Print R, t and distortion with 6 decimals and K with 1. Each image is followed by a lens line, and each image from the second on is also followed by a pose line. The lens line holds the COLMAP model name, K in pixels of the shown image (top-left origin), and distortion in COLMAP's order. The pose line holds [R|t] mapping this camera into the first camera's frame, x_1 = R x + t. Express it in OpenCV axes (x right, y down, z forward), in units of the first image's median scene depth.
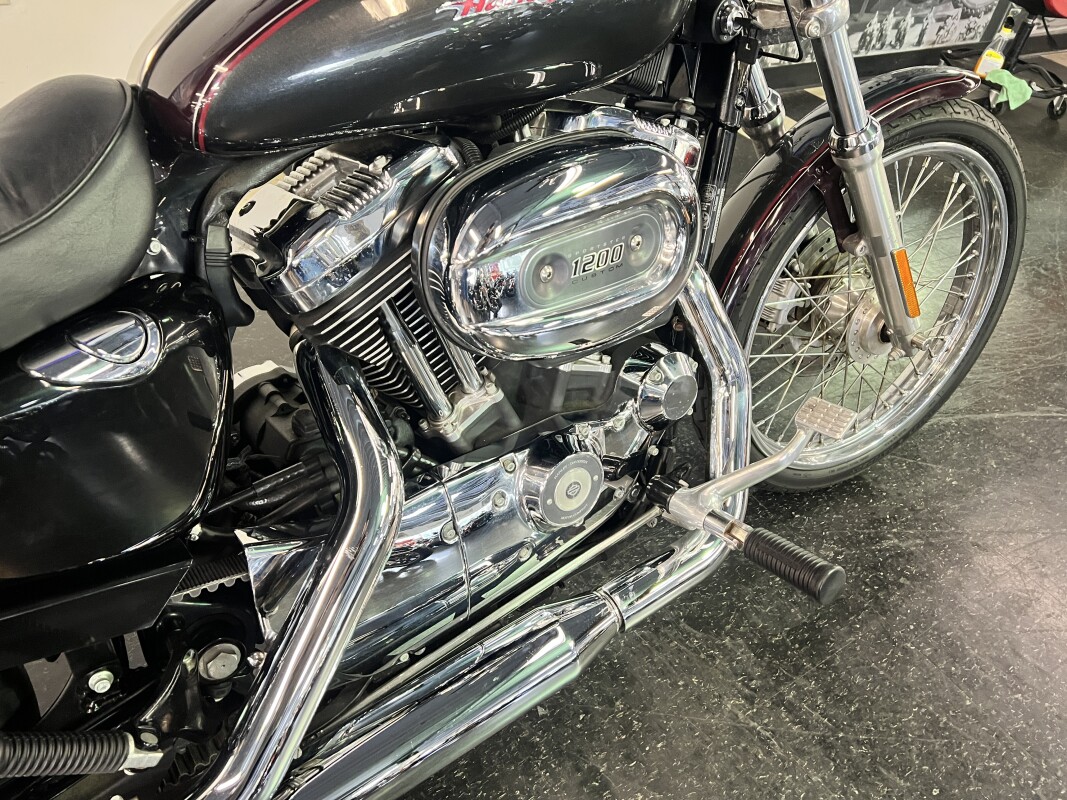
lens RADIAL K [[790.7, 0, 533.5], [0, 790.7, 400.0], [0, 0, 1]] dist [0.044943, -0.049333]
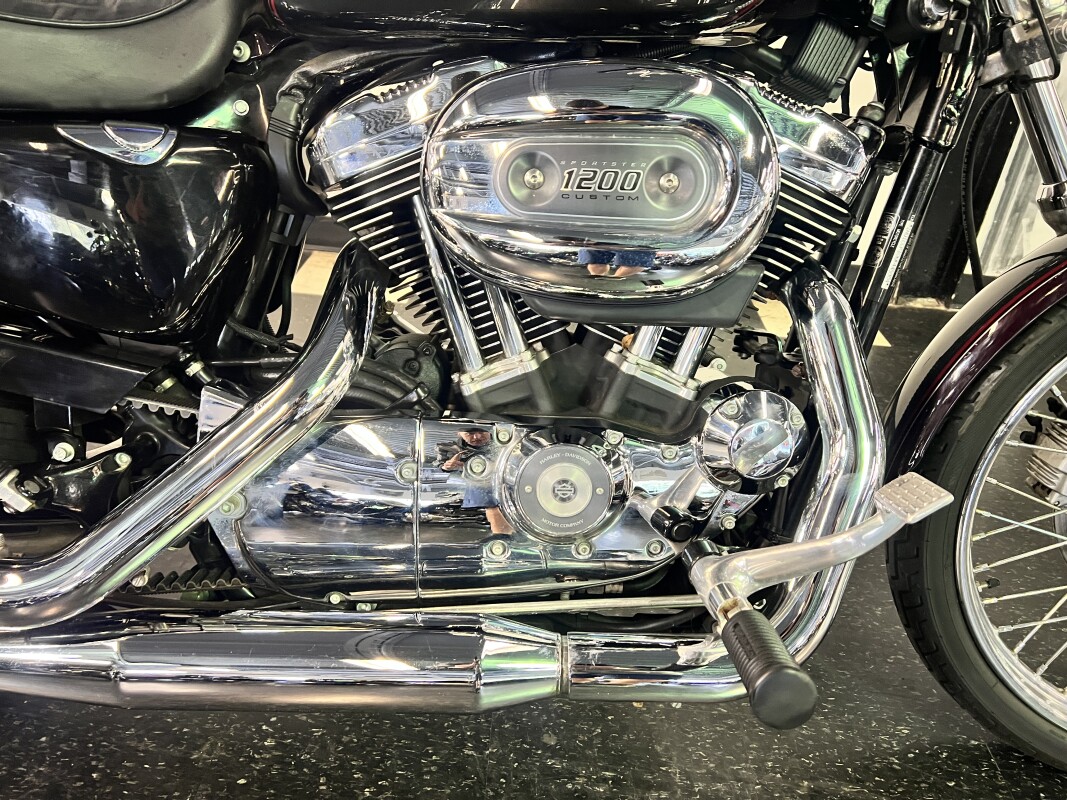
lens RADIAL K [[790.7, 0, 533.5], [0, 790.7, 400.0], [0, 0, 1]] dist [0.044943, -0.049333]
pose [[0.805655, 0.227369, -0.547013, 0.534299], [-0.368576, 0.915302, -0.162398, 0.203768], [0.463758, 0.332453, 0.821221, 0.329677]]
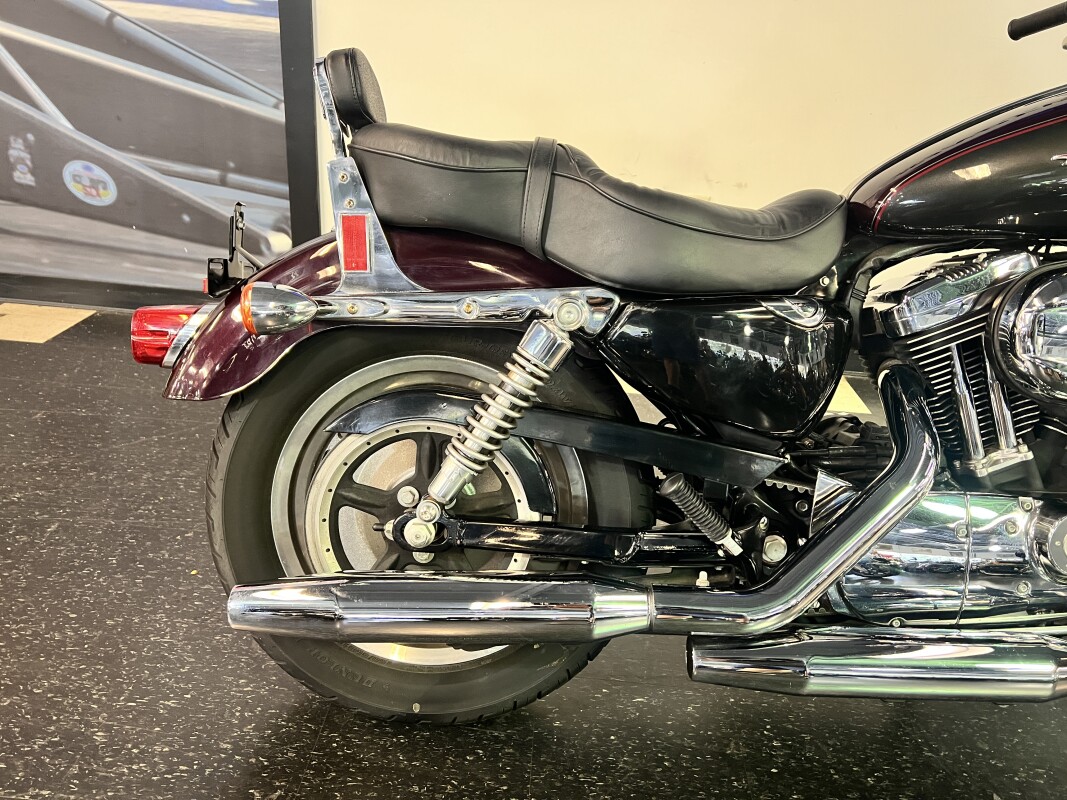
lens RADIAL K [[790.7, 0, 533.5], [0, 790.7, 400.0], [0, 0, 1]] dist [0.044943, -0.049333]
pose [[0.793696, 0.167503, -0.584799, 0.069012], [-0.369781, 0.896186, -0.245178, 0.609419], [0.483021, 0.410844, 0.773239, -0.471411]]
